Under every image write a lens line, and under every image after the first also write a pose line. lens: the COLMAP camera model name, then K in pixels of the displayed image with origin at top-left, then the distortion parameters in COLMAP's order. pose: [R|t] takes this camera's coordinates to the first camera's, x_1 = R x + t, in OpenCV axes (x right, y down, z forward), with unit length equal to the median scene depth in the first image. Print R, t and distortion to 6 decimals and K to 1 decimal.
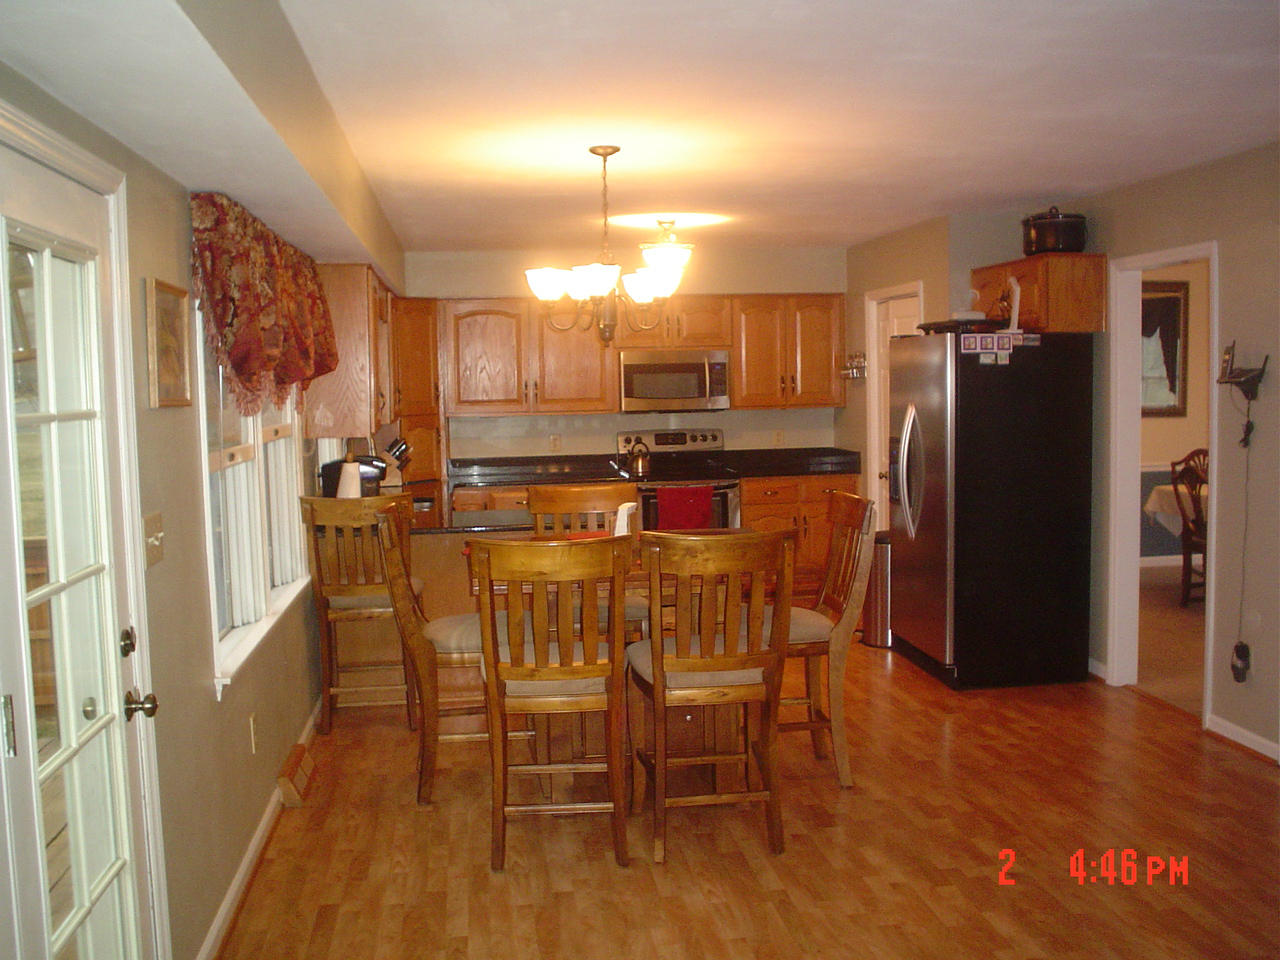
lens RADIAL K [[1242.0, 0, 640.0], [0, 1242.0, 480.0], [0, 0, 1]] dist [-0.119181, 0.088303]
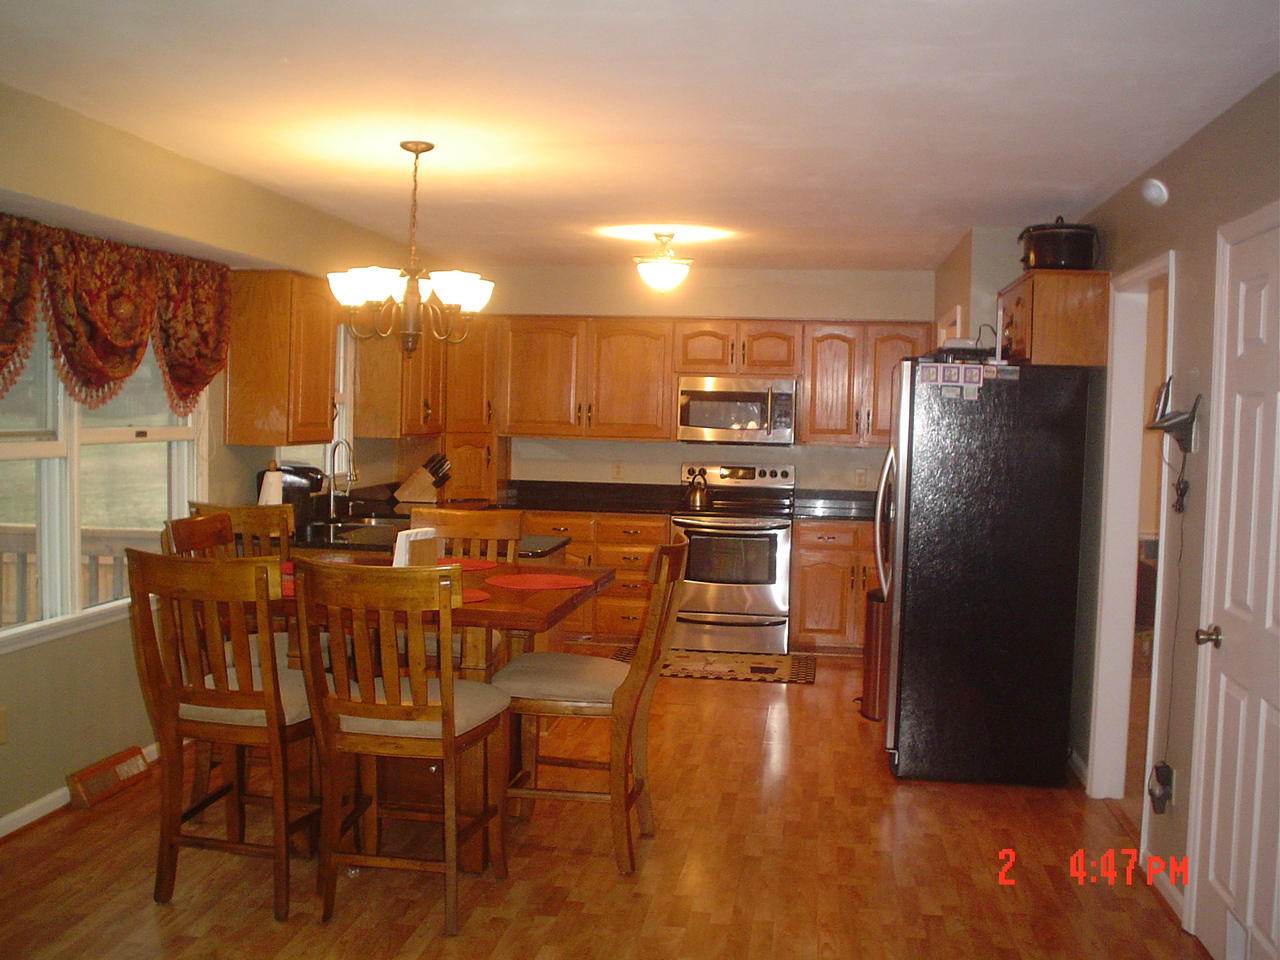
lens RADIAL K [[1242.0, 0, 640.0], [0, 1242.0, 480.0], [0, 0, 1]] dist [-0.119181, 0.088303]
pose [[0.960781, 0.060152, -0.270706, 0.309965], [-0.067601, 0.997545, -0.018269, -0.008653], [0.268943, 0.035852, 0.962489, 0.126915]]
